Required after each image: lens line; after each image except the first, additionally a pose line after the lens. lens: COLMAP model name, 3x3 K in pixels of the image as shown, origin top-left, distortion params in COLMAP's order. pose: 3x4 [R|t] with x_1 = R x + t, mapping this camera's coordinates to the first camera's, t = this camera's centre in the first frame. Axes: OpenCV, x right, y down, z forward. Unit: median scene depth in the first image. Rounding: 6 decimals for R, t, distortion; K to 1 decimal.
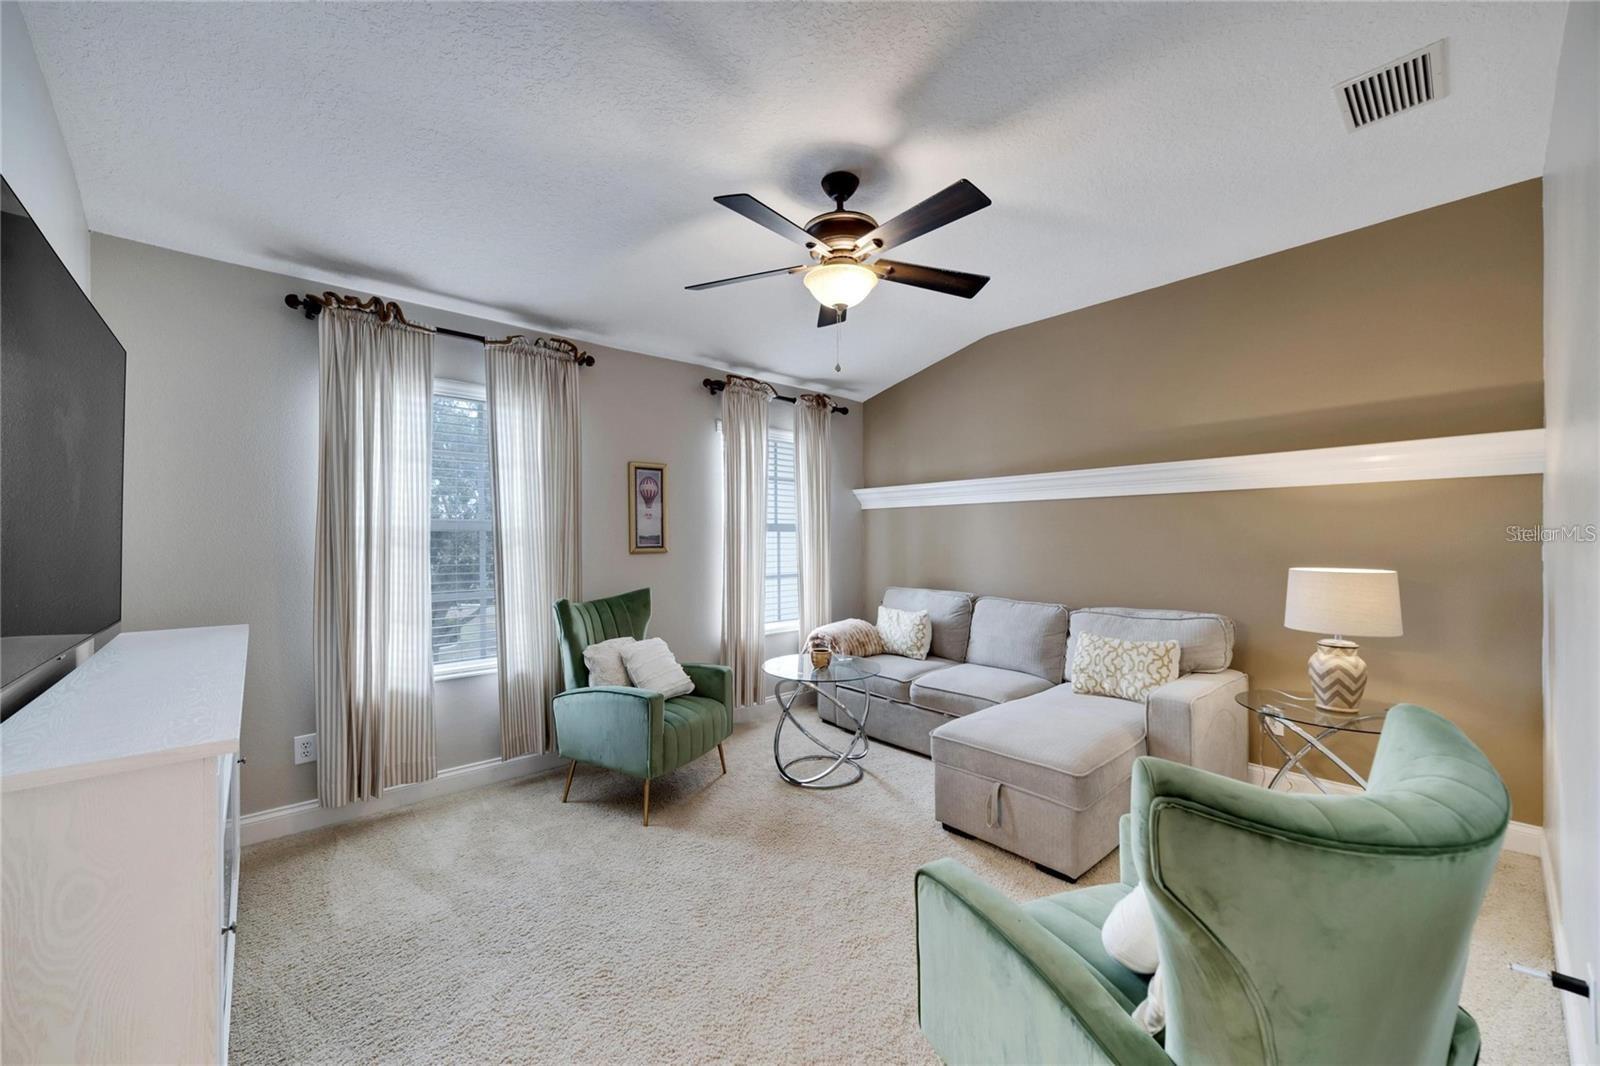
lens RADIAL K [[615.2, 0, 798.2], [0, 615.2, 540.0], [0, 0, 1]] dist [0.000162, 0.000207]
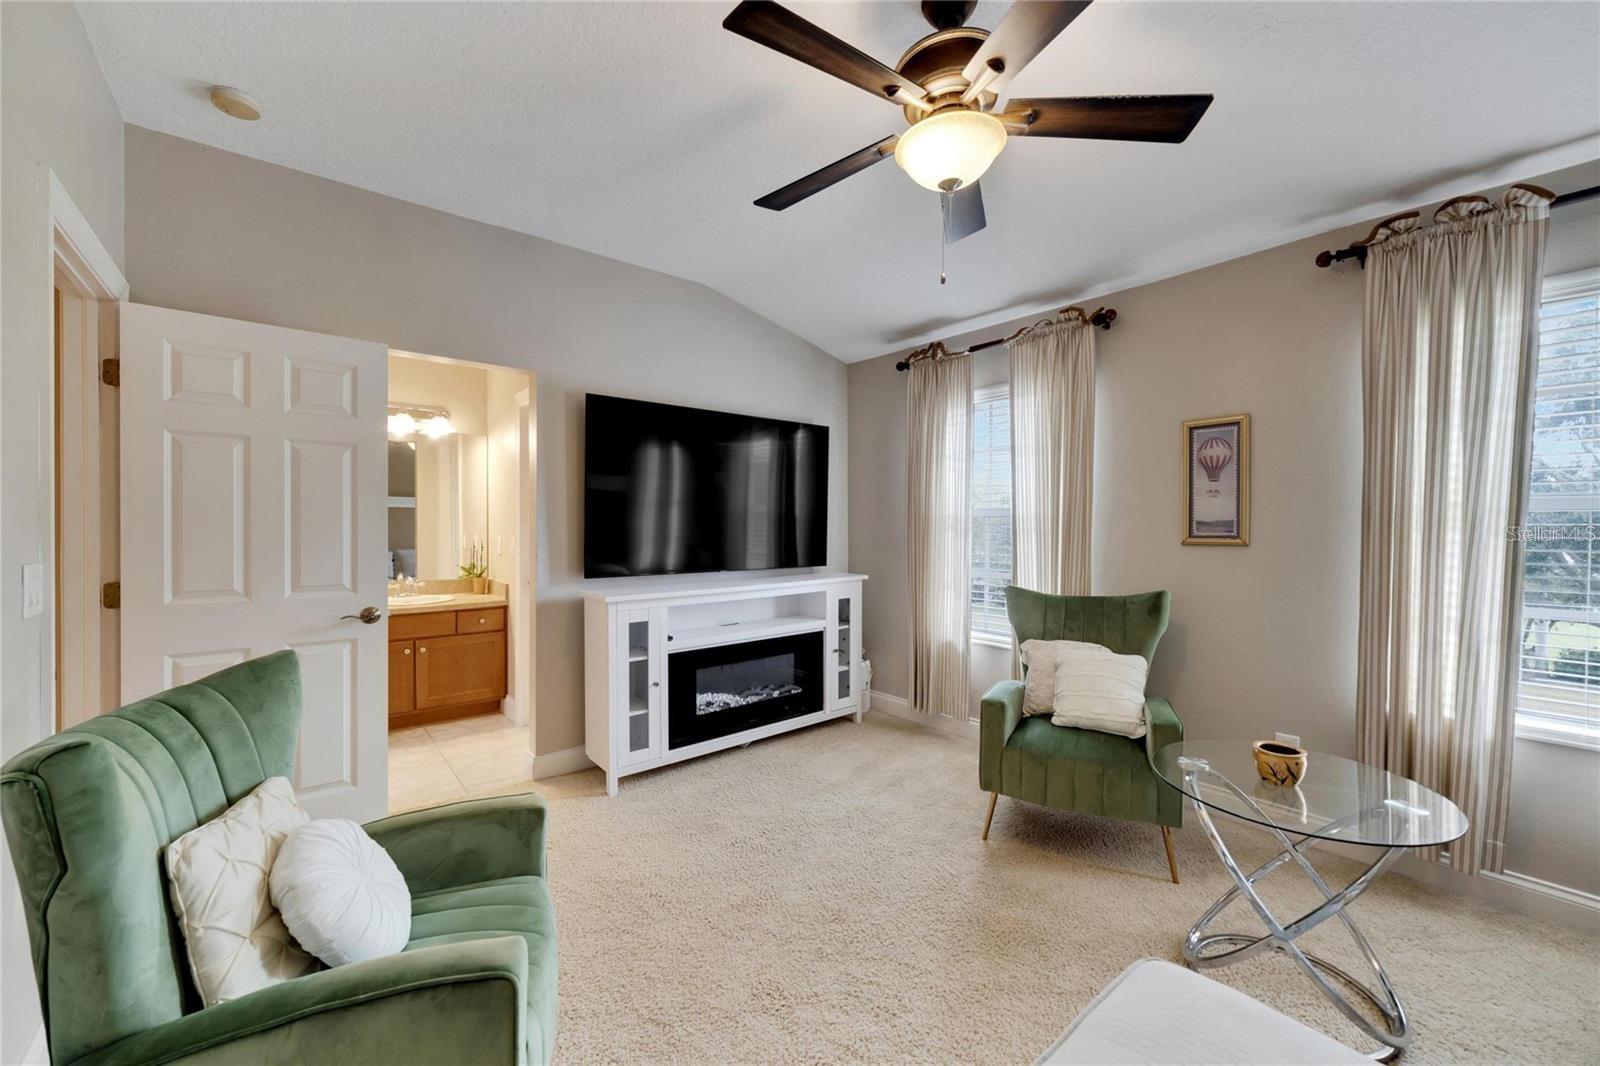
lens RADIAL K [[615.2, 0, 798.2], [0, 615.2, 540.0], [0, 0, 1]] dist [0.000162, 0.000207]
pose [[-0.029198, 0.022620, -0.999318, 0.490480], [-0.008450, 0.999703, 0.022876, 0.002800], [0.999538, 0.009112, -0.028998, 0.554476]]
